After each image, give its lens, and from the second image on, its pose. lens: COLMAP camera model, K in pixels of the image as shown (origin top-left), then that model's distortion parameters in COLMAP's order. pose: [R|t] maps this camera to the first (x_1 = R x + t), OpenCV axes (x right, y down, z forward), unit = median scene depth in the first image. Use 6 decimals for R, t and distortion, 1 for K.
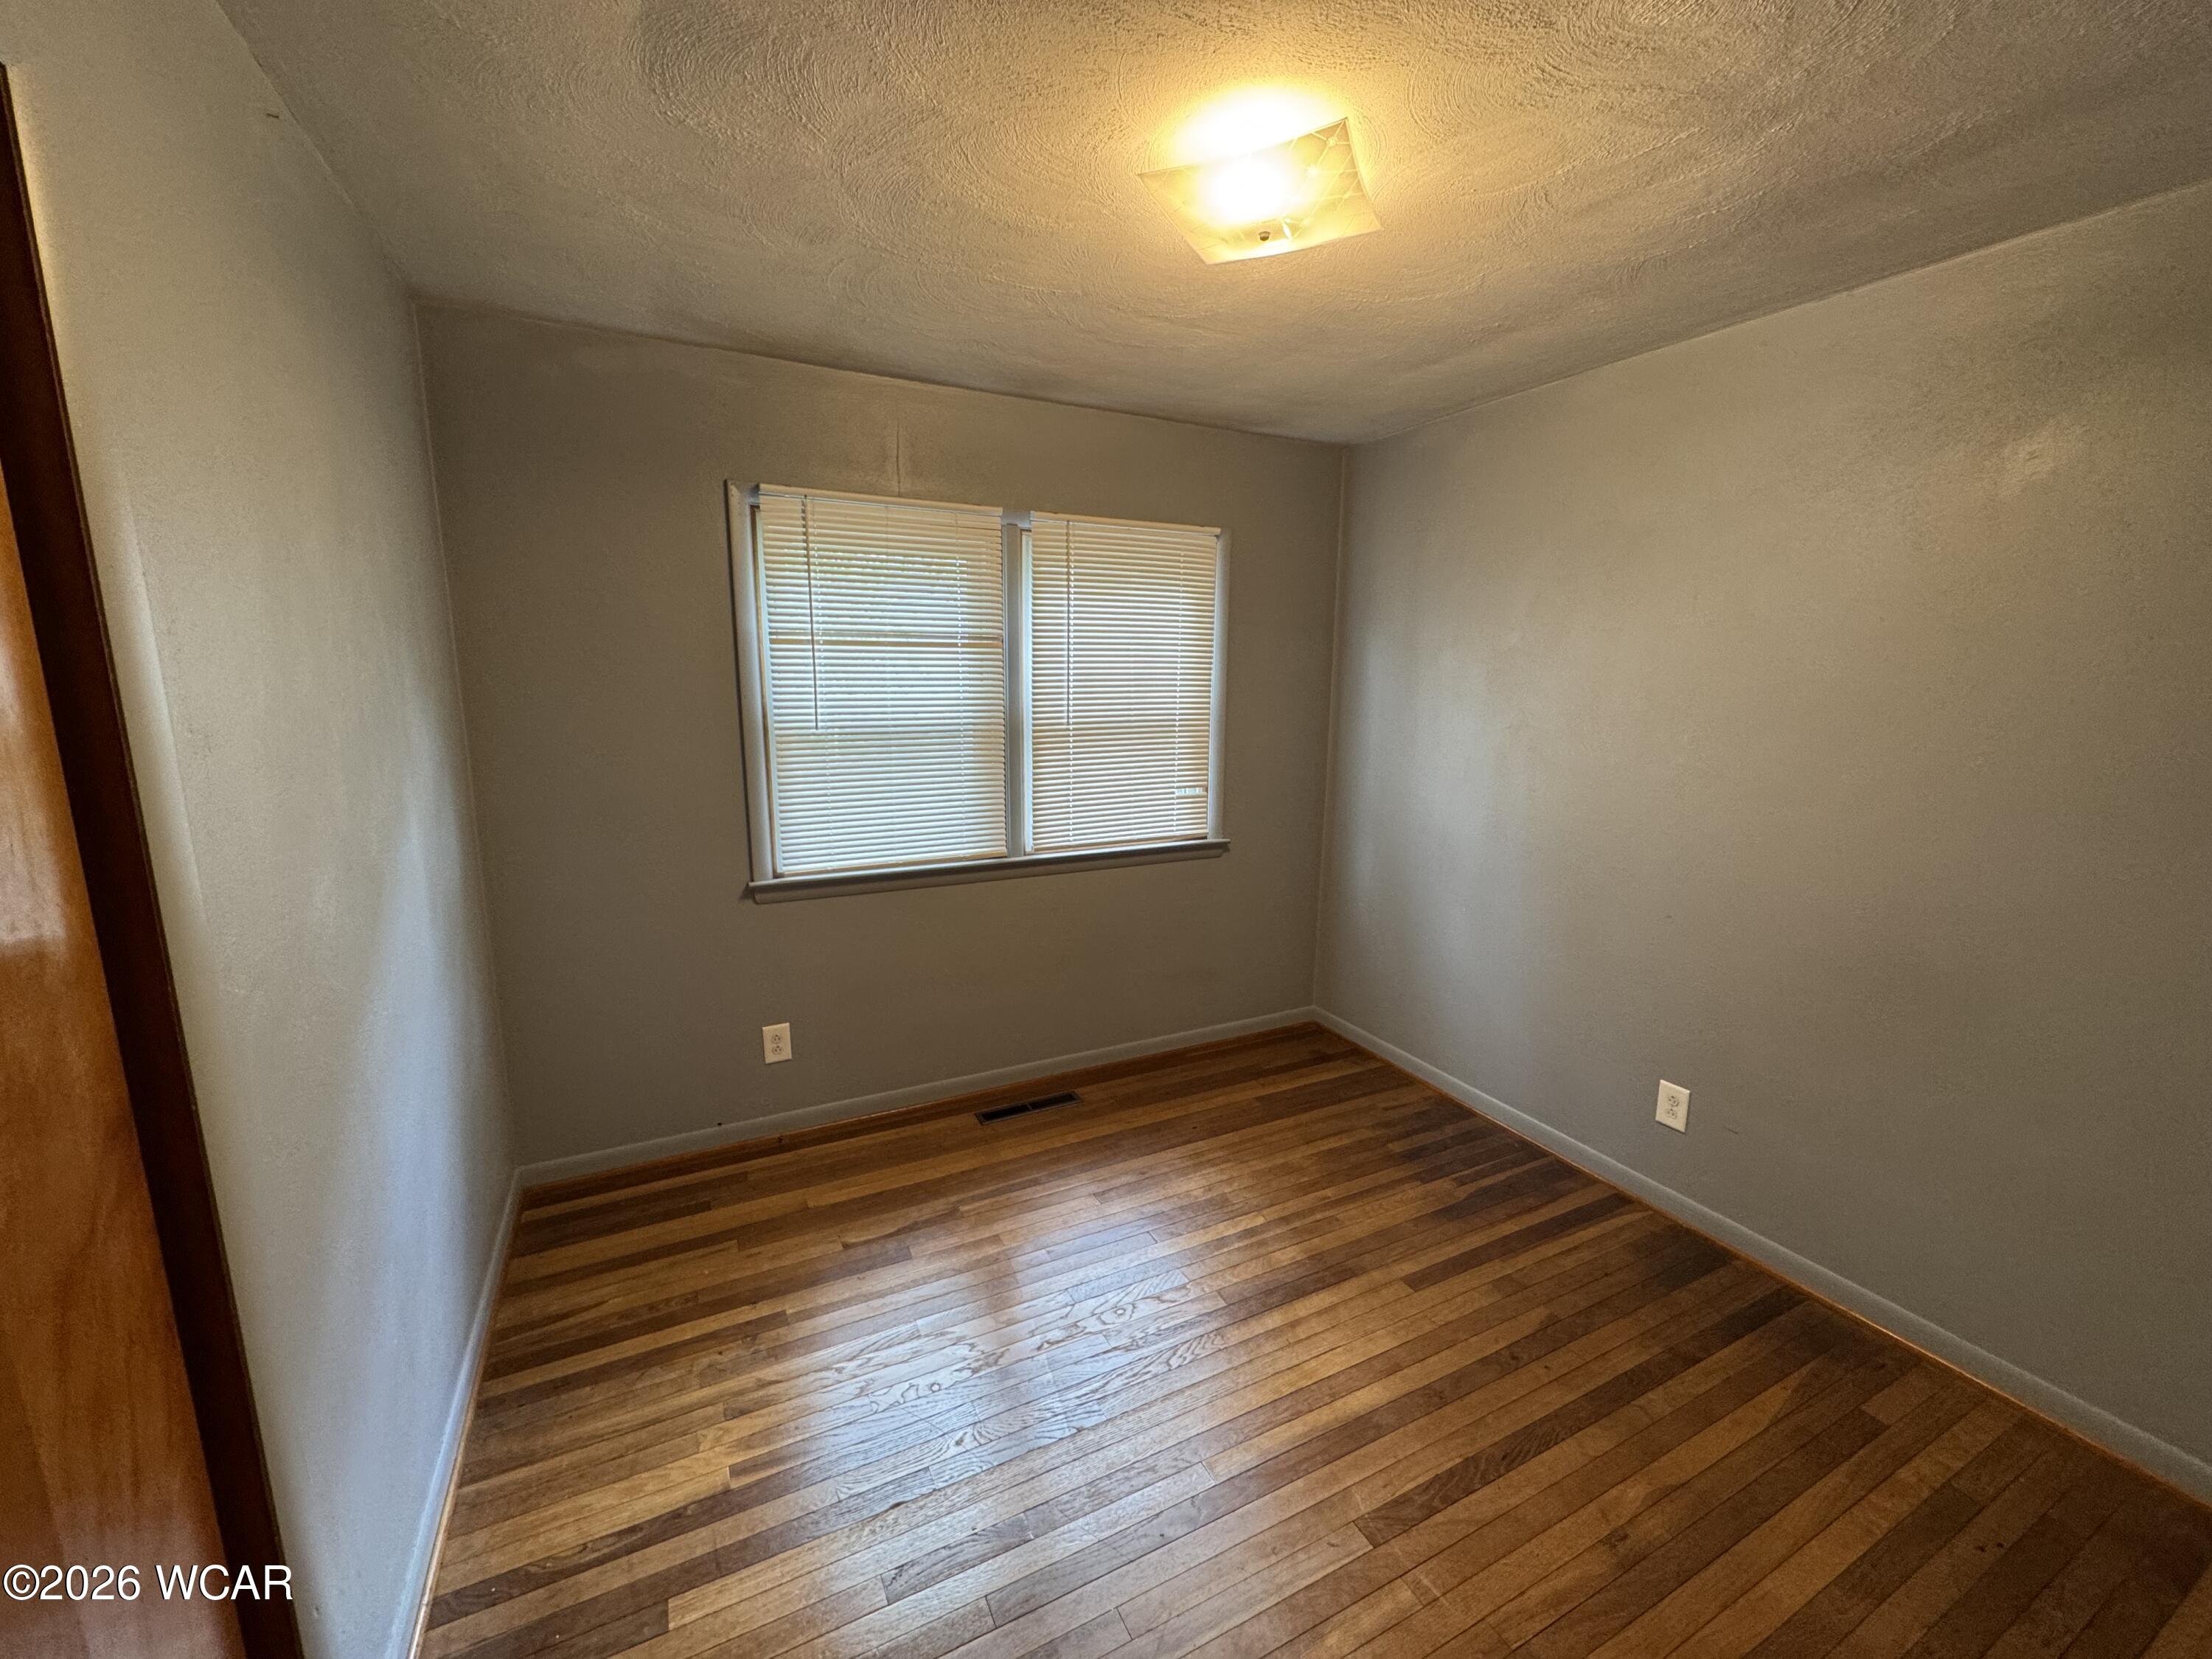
lens RADIAL K [[880.1, 0, 1106.0], [0, 880.1, 829.5], [0, 0, 1]] dist [-0.000471, -0.000069]
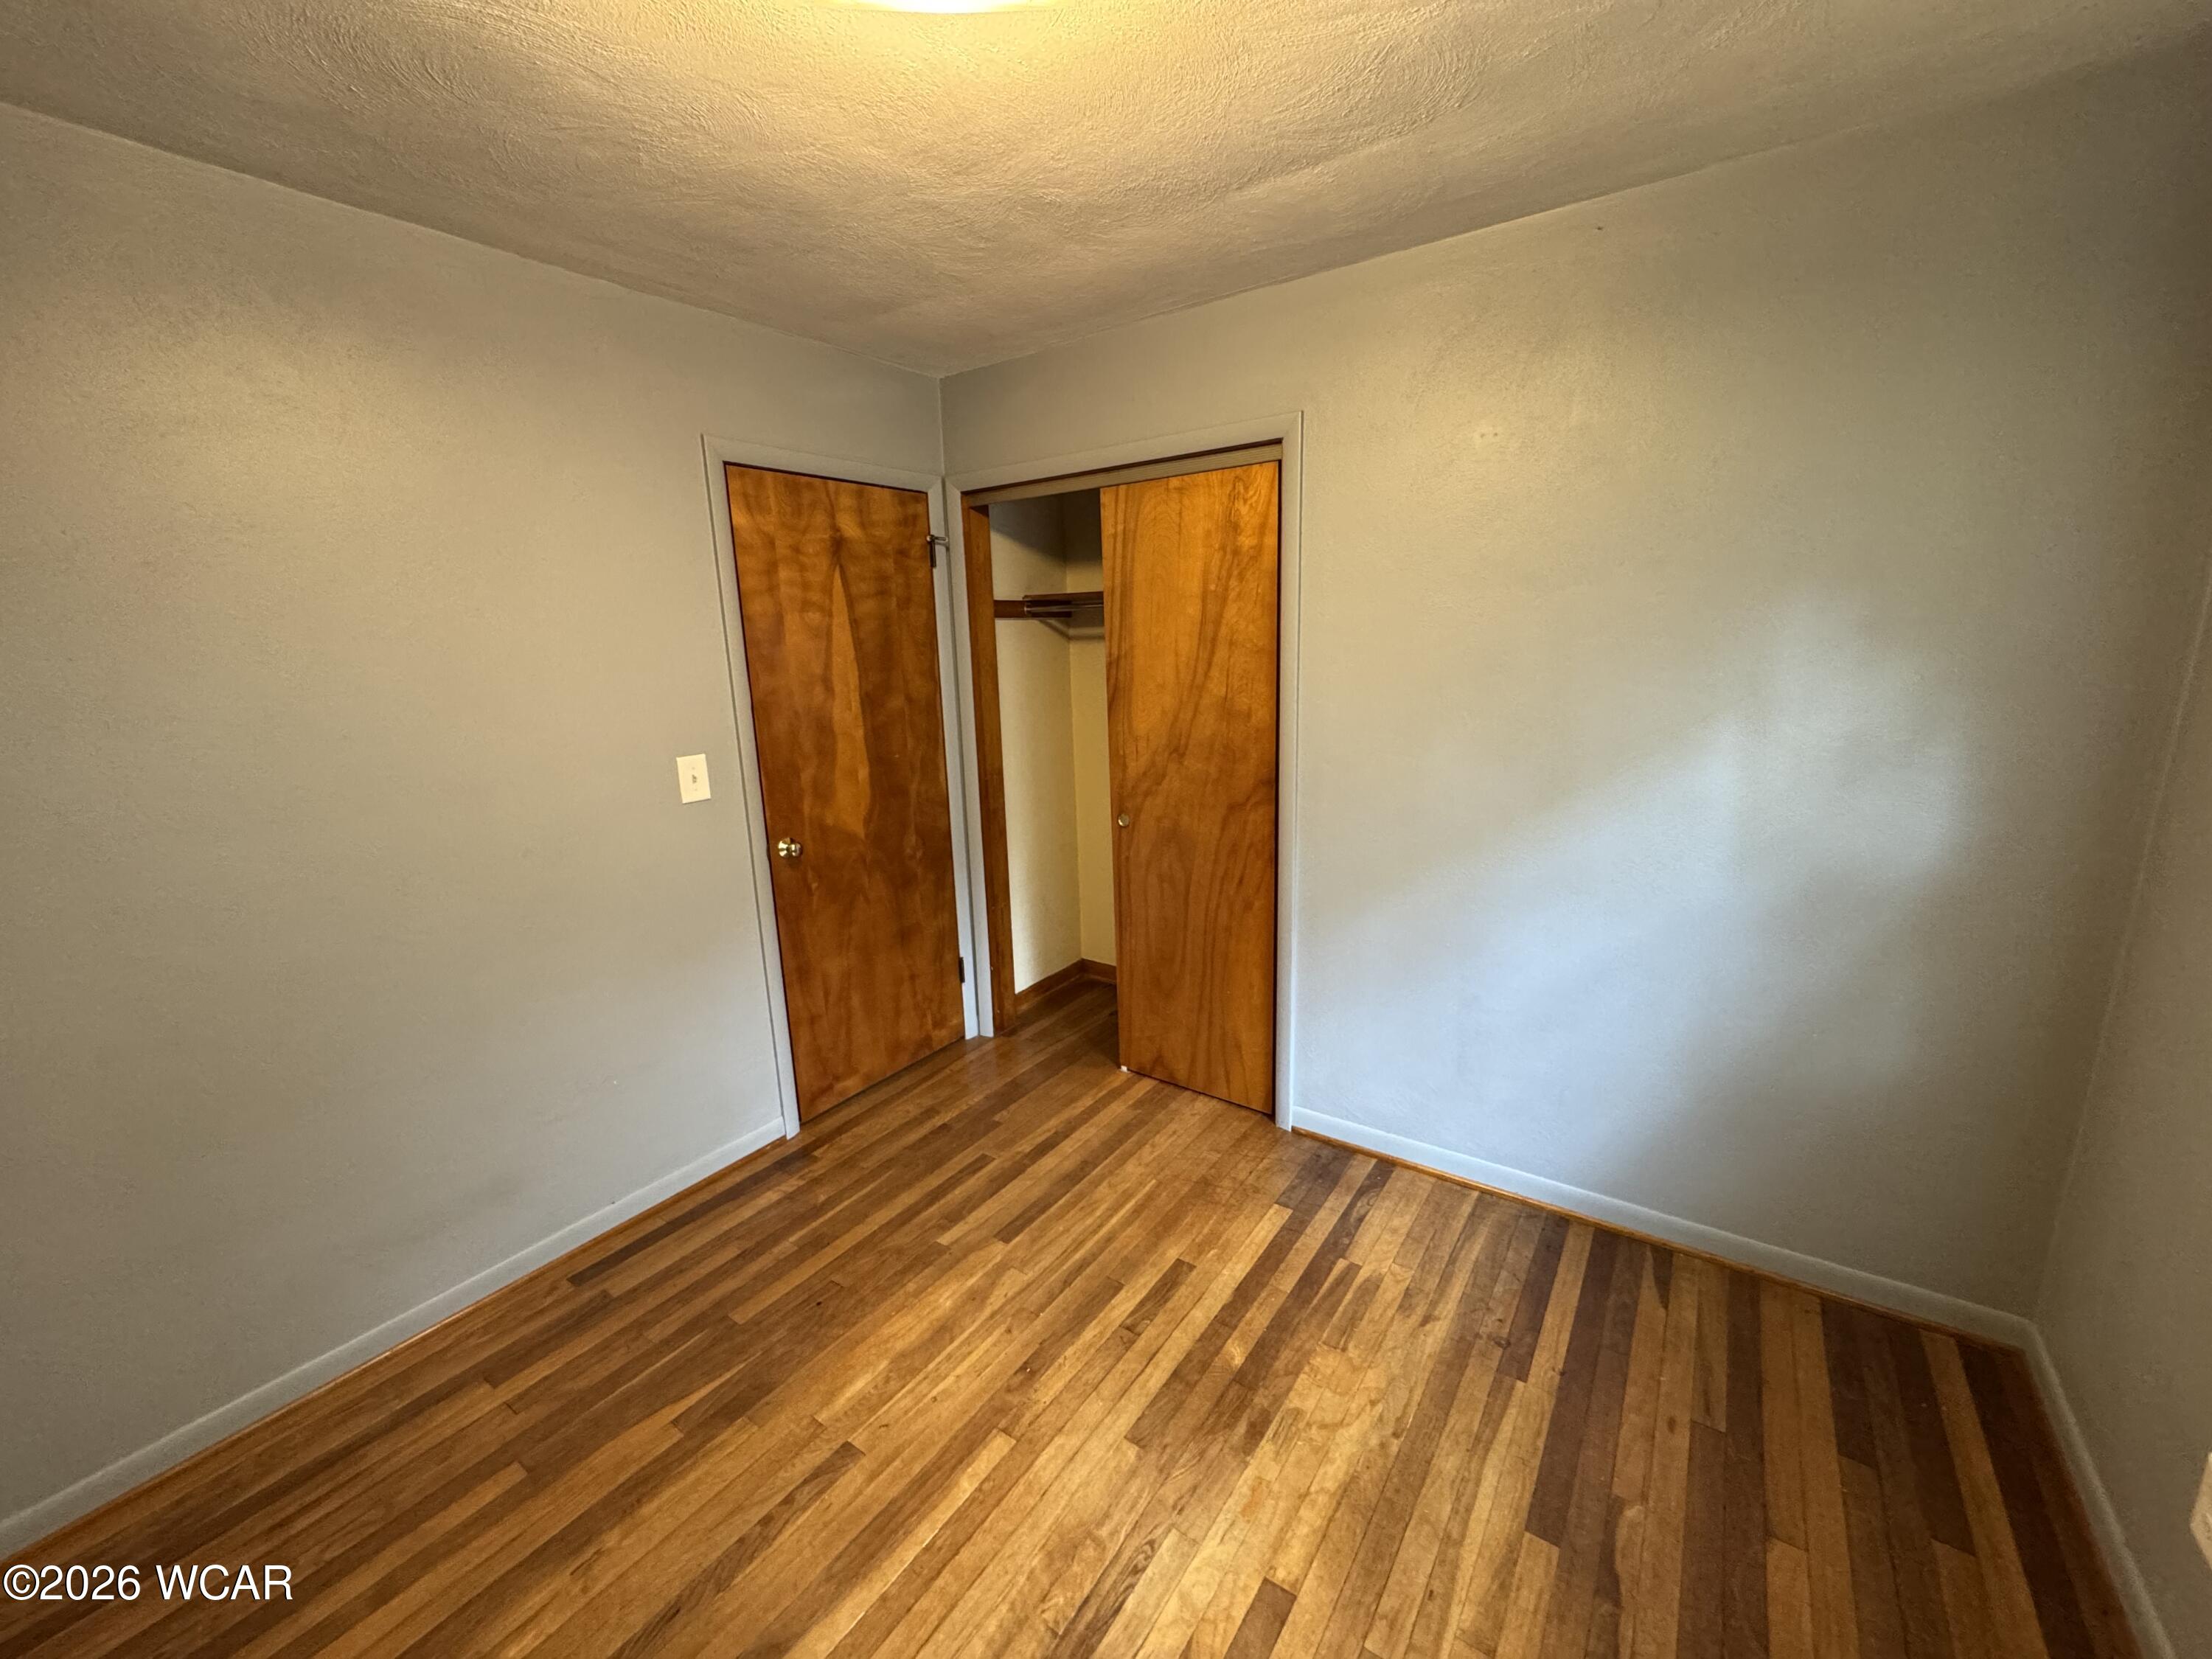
lens RADIAL K [[880.1, 0, 1106.0], [0, 880.1, 829.5], [0, 0, 1]] dist [-0.000471, -0.000069]
pose [[-0.881057, 0.119257, -0.457729, 0.352427], [-0.061548, 0.930563, 0.360921, -0.258127], [0.468988, 0.346165, -0.812539, 1.454221]]
